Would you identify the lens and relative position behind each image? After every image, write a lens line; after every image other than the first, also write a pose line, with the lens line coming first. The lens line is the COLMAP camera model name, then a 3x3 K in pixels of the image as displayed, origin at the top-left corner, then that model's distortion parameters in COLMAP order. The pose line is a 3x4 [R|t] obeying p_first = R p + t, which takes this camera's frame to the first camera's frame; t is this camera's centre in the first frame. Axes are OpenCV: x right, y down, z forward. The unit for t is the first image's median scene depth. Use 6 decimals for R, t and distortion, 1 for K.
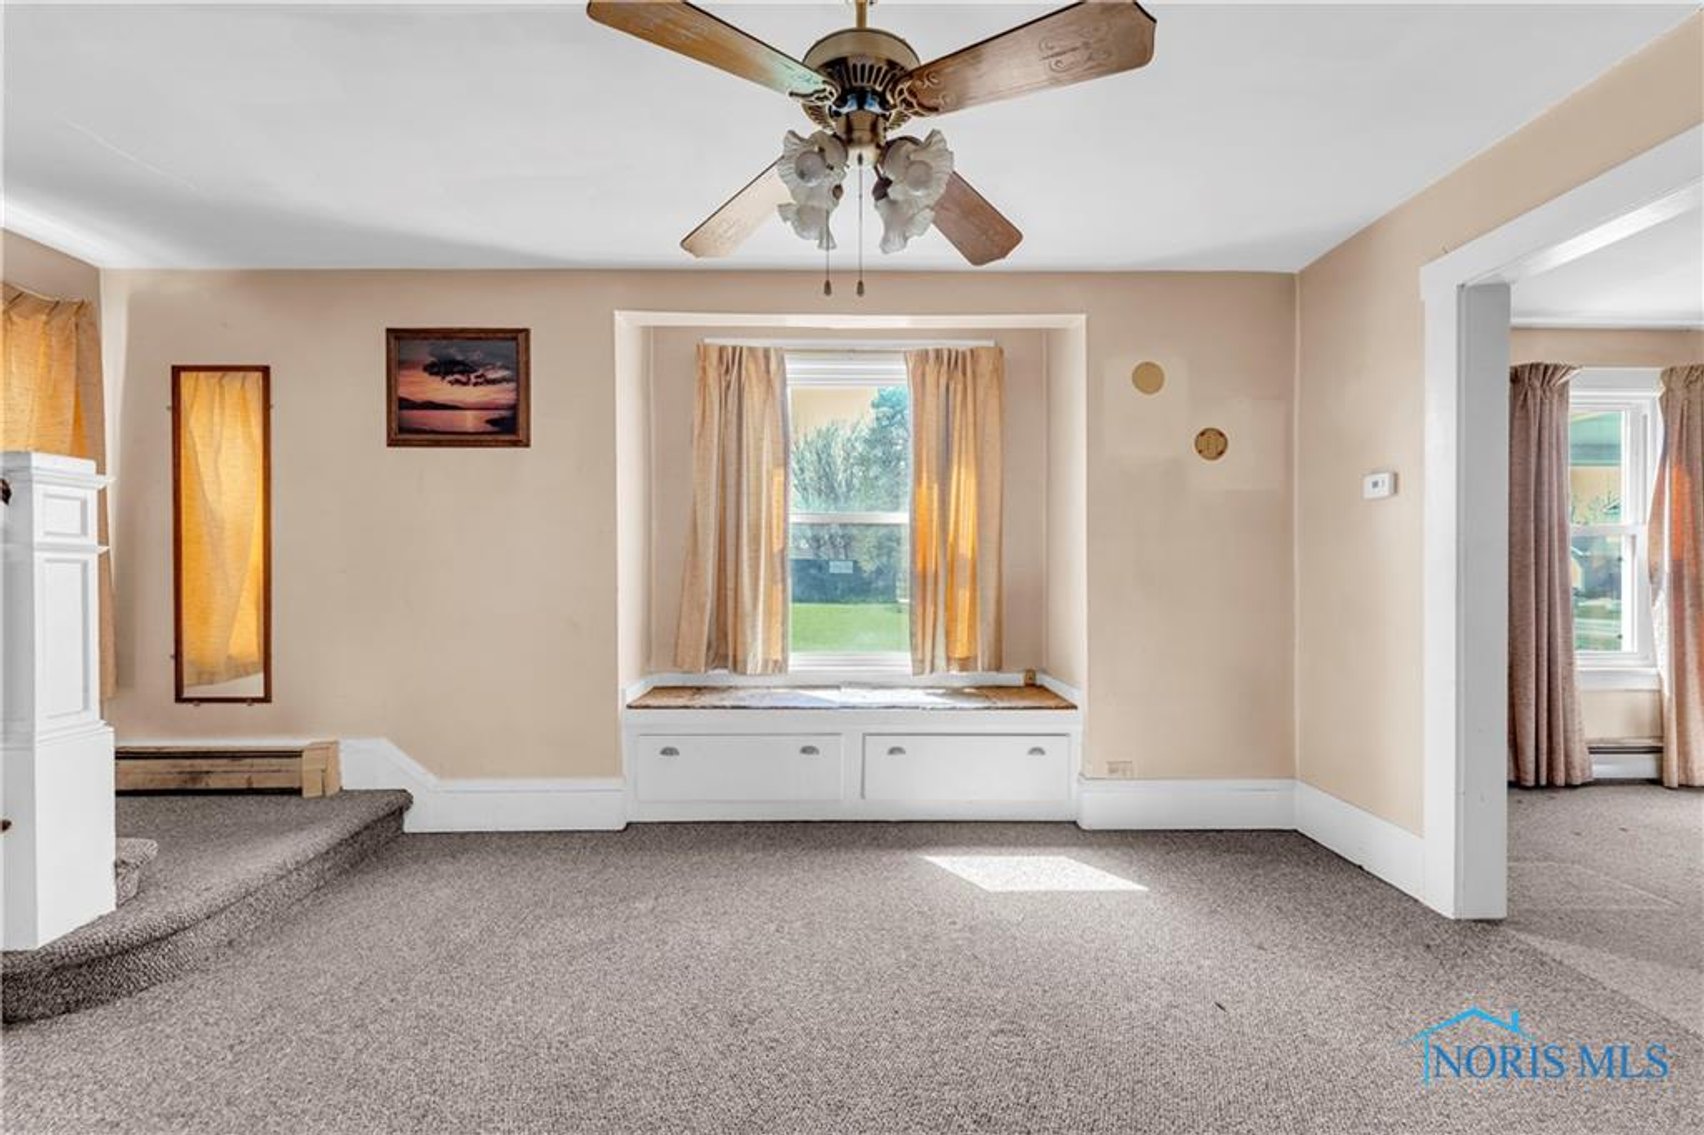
lens RADIAL K [[690.0, 0, 847.2], [0, 690.0, 573.9], [0, 0, 1]] dist [0.003491, -0.000479]
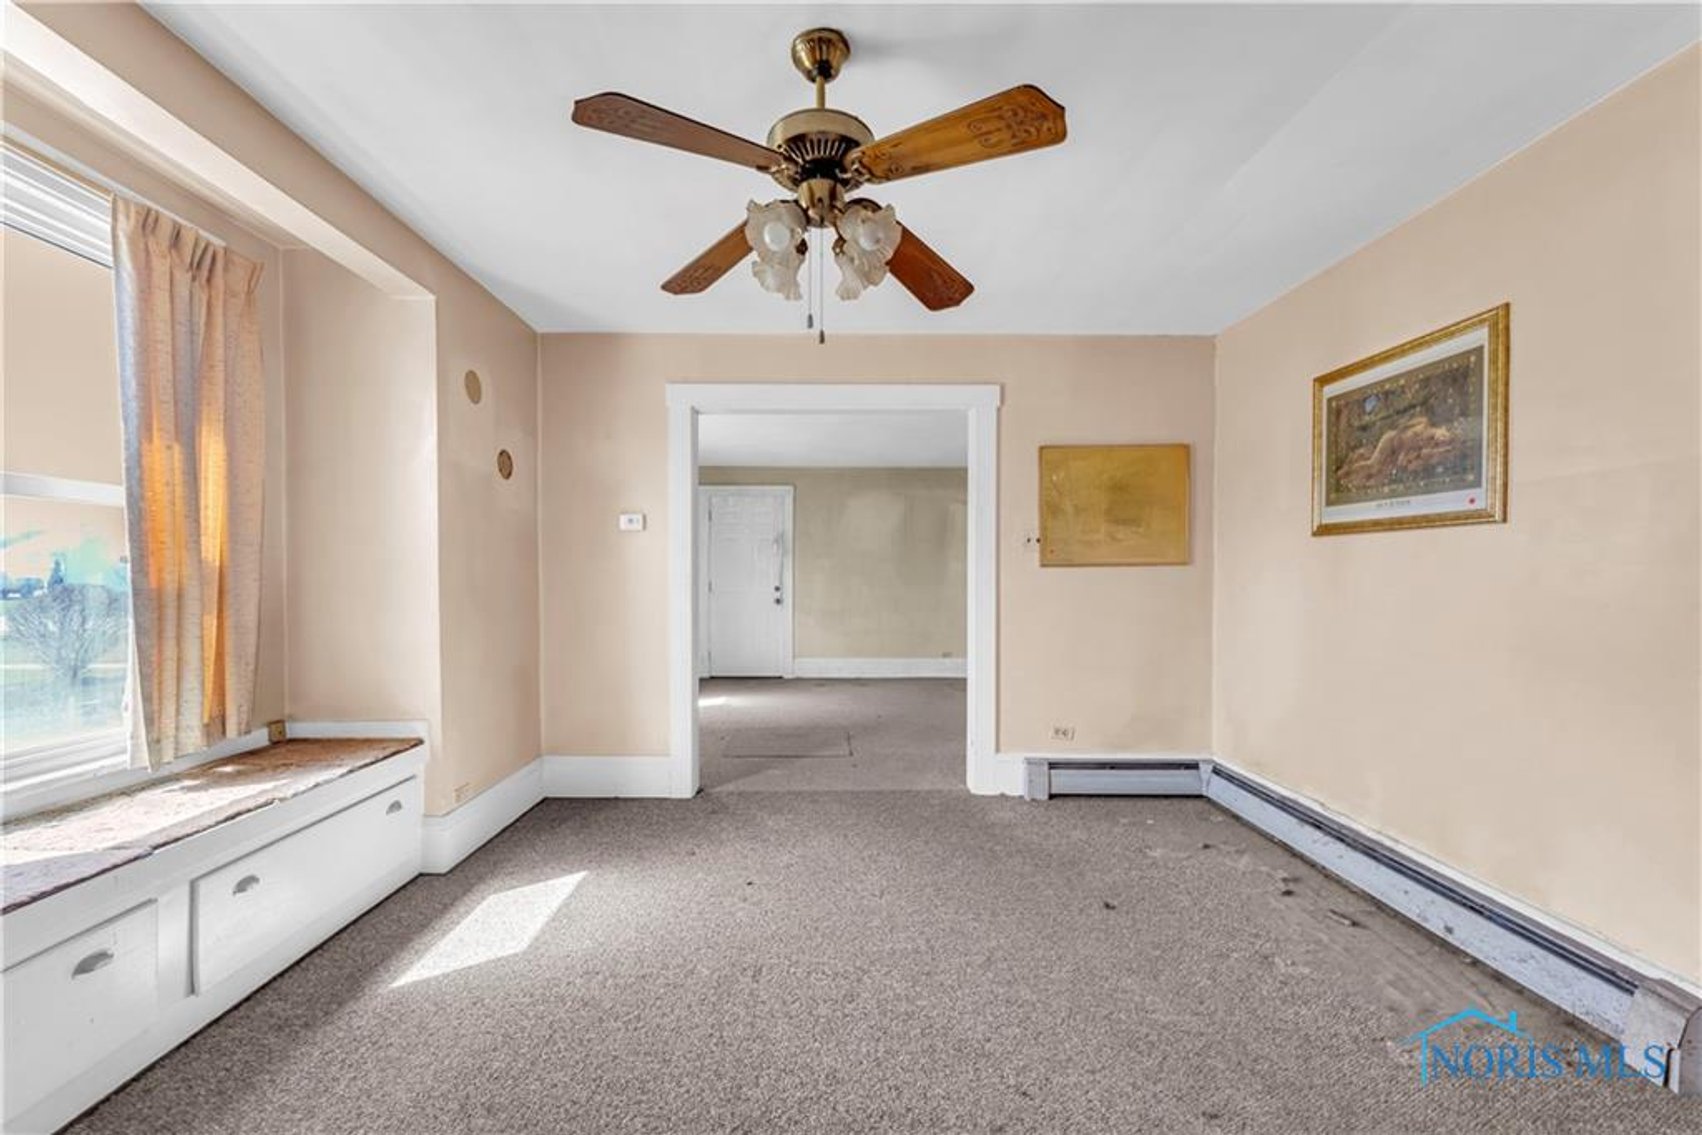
lens RADIAL K [[689.2, 0, 843.9], [0, 689.2, 573.2], [0, 0, 1]] dist [0.003491, -0.000479]
pose [[0.004711, 0.001420, 0.999988, -0.546583], [0.003151, 0.999994, -0.001434, -0.016286], [-0.999984, 0.003158, 0.004706, 0.471889]]
